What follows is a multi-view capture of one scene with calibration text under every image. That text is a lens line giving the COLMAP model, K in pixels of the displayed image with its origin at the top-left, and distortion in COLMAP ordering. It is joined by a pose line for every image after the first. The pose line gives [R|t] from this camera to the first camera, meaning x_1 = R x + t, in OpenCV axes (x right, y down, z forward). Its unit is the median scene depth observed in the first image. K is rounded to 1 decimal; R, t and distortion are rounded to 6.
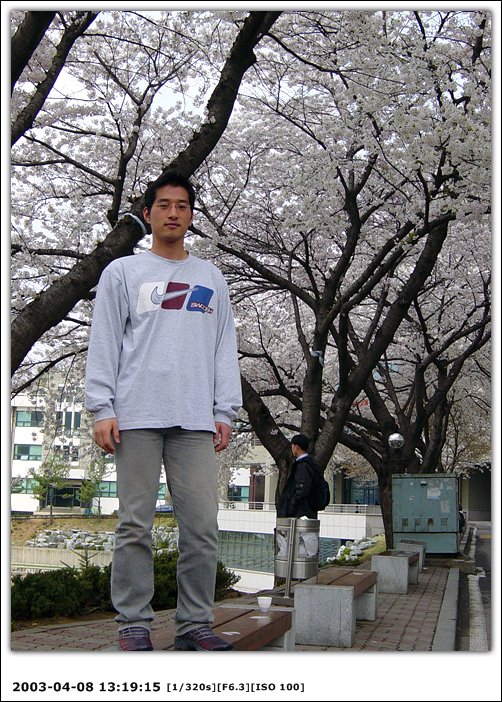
lens RADIAL K [[1031.5, 0, 233.3], [0, 1031.5, 350.1], [0, 0, 1]] dist [-0.057186, -0.025959]
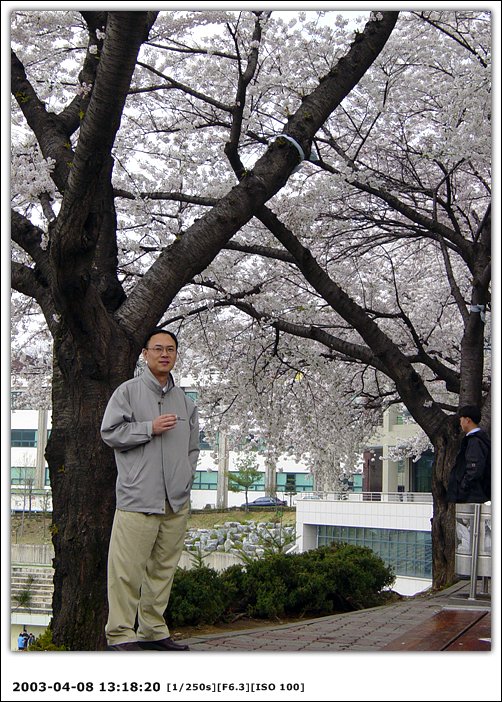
lens RADIAL K [[1200.9, 0, 251.0], [0, 1200.9, 351.0], [0, 0, 1]] dist [-0.033663, 0.033770]
pose [[0.997355, -0.022293, -0.069187, -0.033379], [0.024198, 0.999347, 0.026833, 0.006931], [0.068544, -0.028436, 0.997243, 0.021185]]
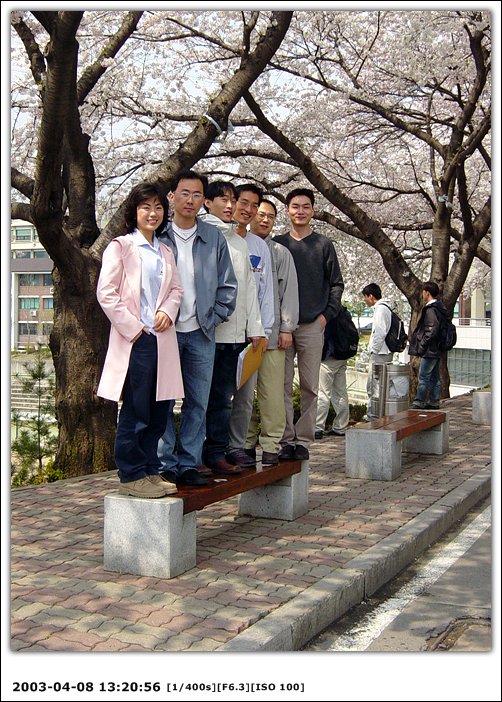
lens RADIAL K [[1031.5, 0, 233.3], [0, 1031.5, 350.1], [0, 0, 1]] dist [-0.057186, -0.025959]
pose [[0.976168, -0.020698, -0.216026, 0.090402], [0.058952, 0.983300, 0.172178, -0.036515], [0.208855, -0.180810, 0.961087, -0.078586]]
